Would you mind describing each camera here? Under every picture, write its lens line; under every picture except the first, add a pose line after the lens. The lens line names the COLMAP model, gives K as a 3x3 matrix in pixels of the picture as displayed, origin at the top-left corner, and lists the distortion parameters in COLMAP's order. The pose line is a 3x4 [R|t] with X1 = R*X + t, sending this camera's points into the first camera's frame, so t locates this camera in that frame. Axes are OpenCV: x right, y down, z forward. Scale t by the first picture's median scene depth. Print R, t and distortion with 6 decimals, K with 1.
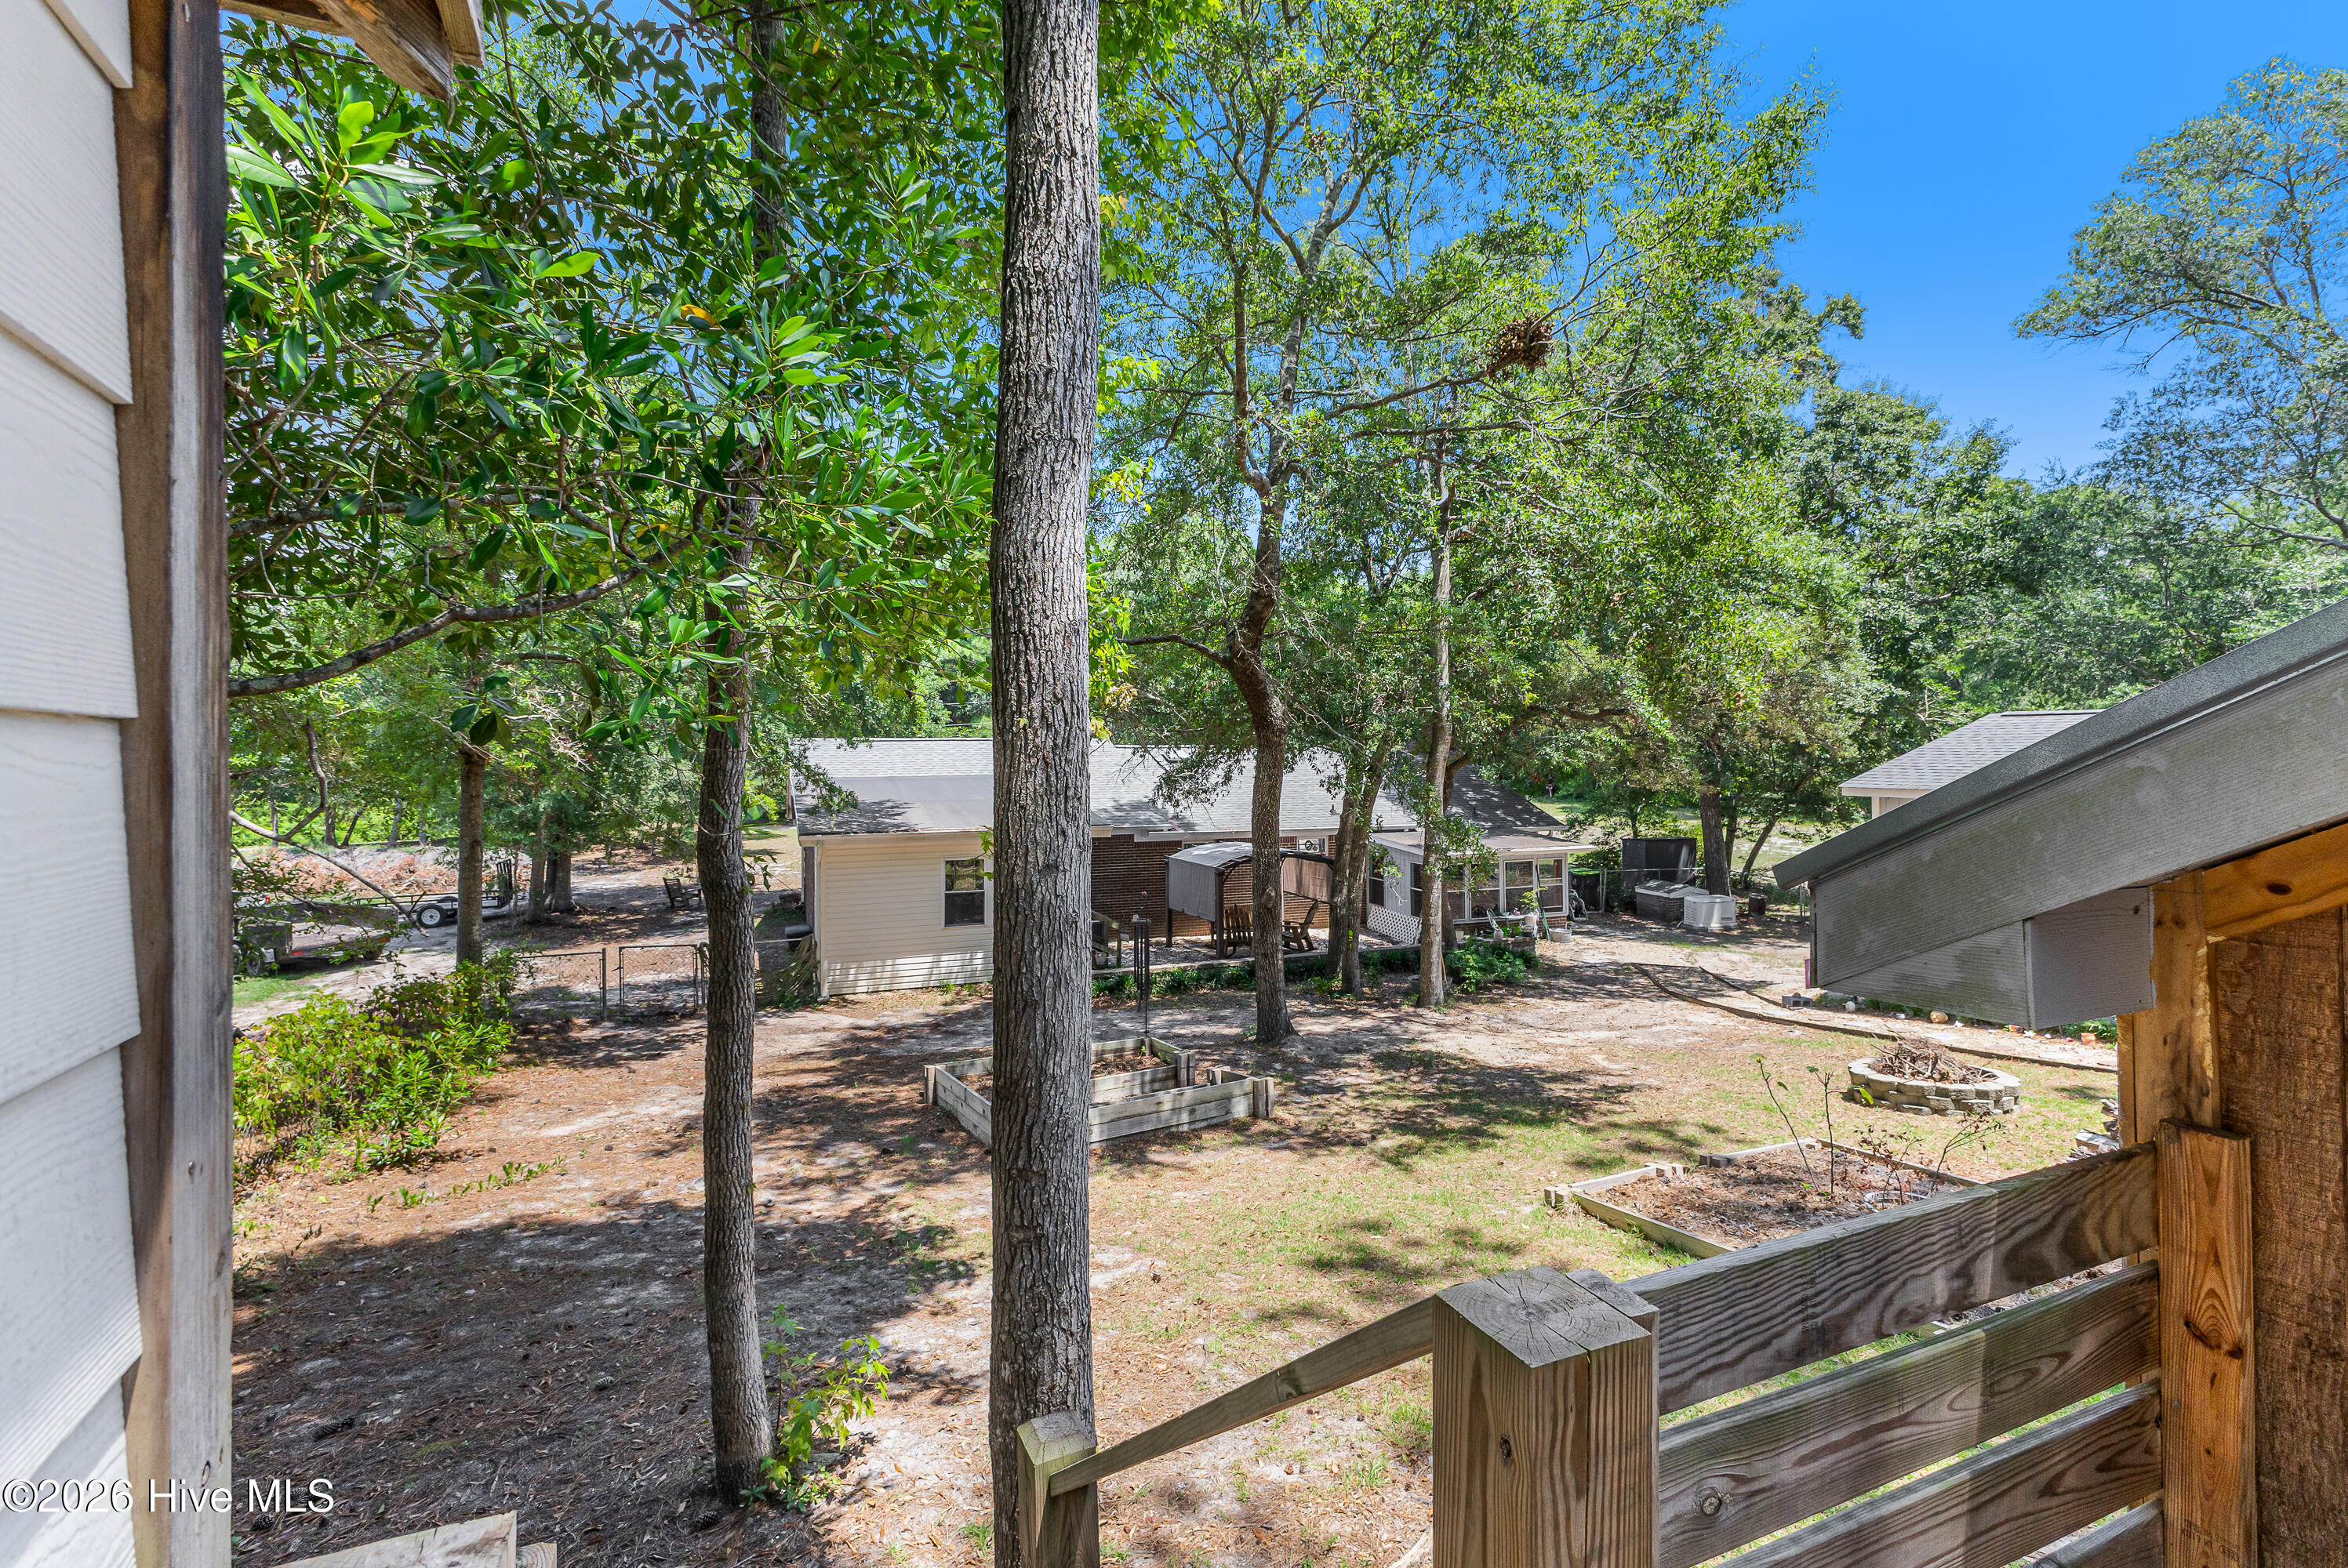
lens RADIAL K [[1081.6, 0, 1225.1], [0, 1081.6, 739.1], [0, 0, 1]] dist [0.026127, 0.000149]
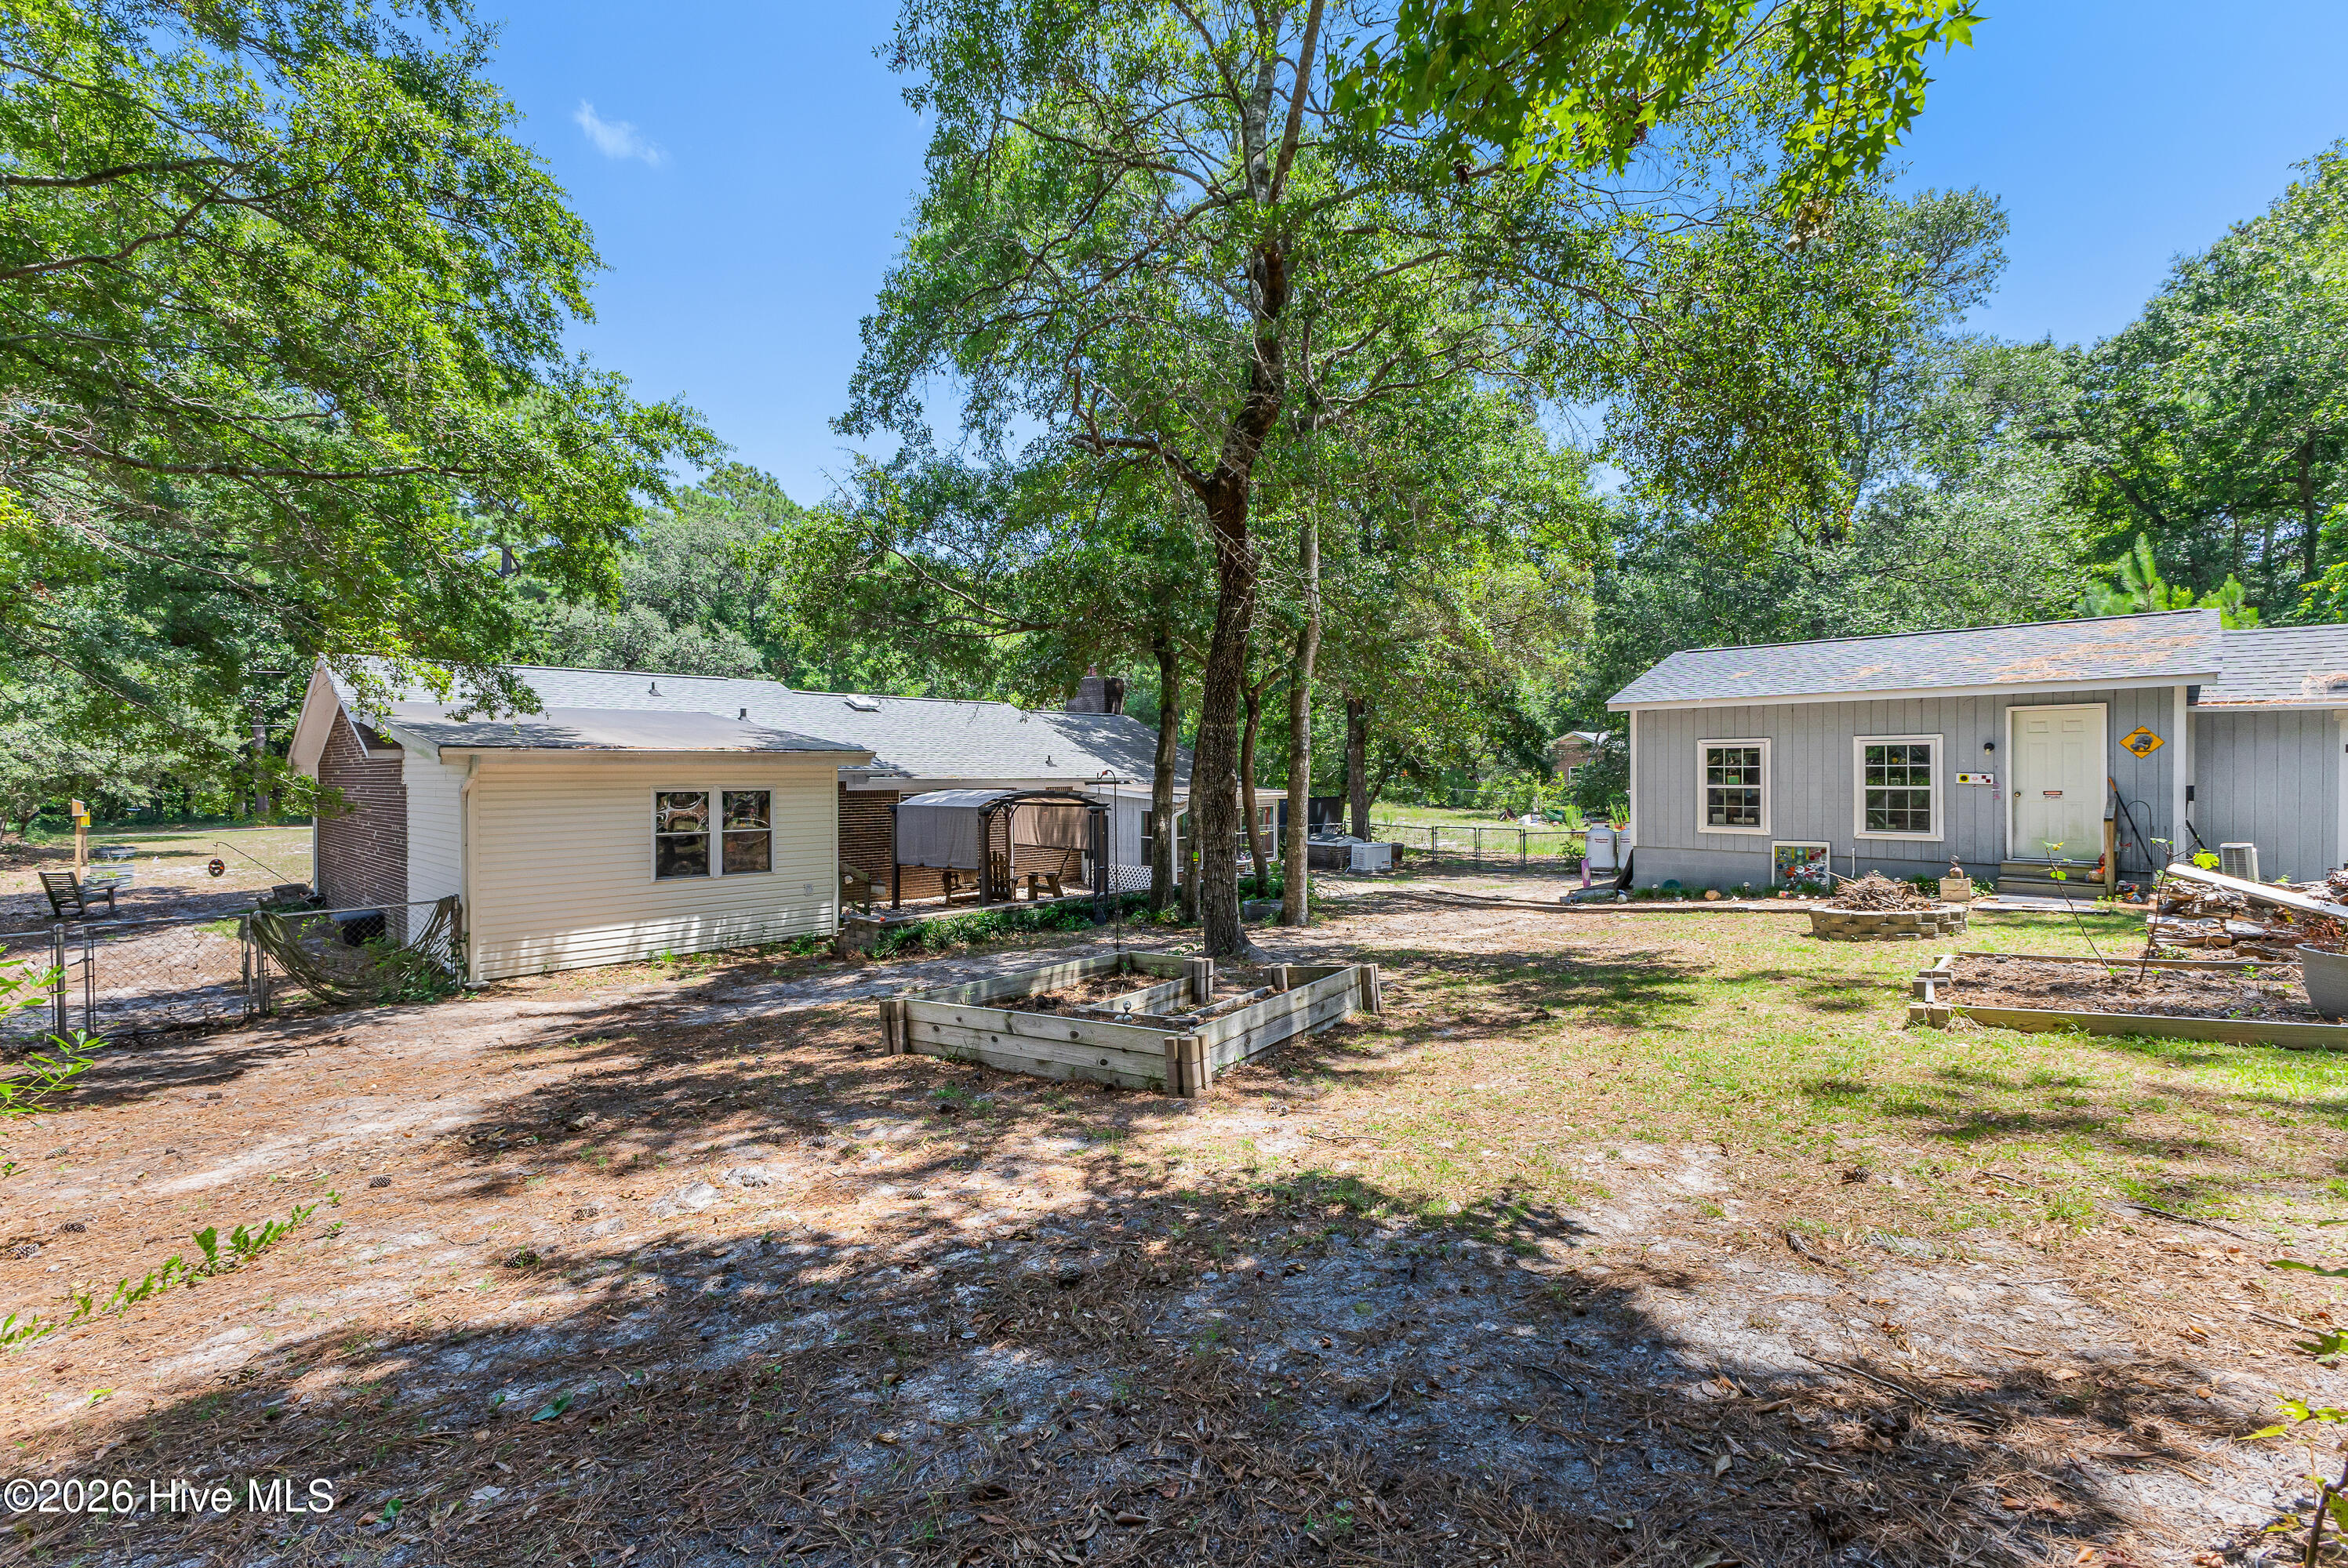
lens RADIAL K [[1012.1, 0, 1193.7], [0, 1012.1, 774.3], [0, 0, 1]] dist [0.011509, 0.000304]
pose [[0.902517, -0.001366, 0.430653, -0.301542], [-0.003306, 0.999944, 0.010101, 0.124969], [-0.430642, -0.010540, 0.902461, 0.296243]]
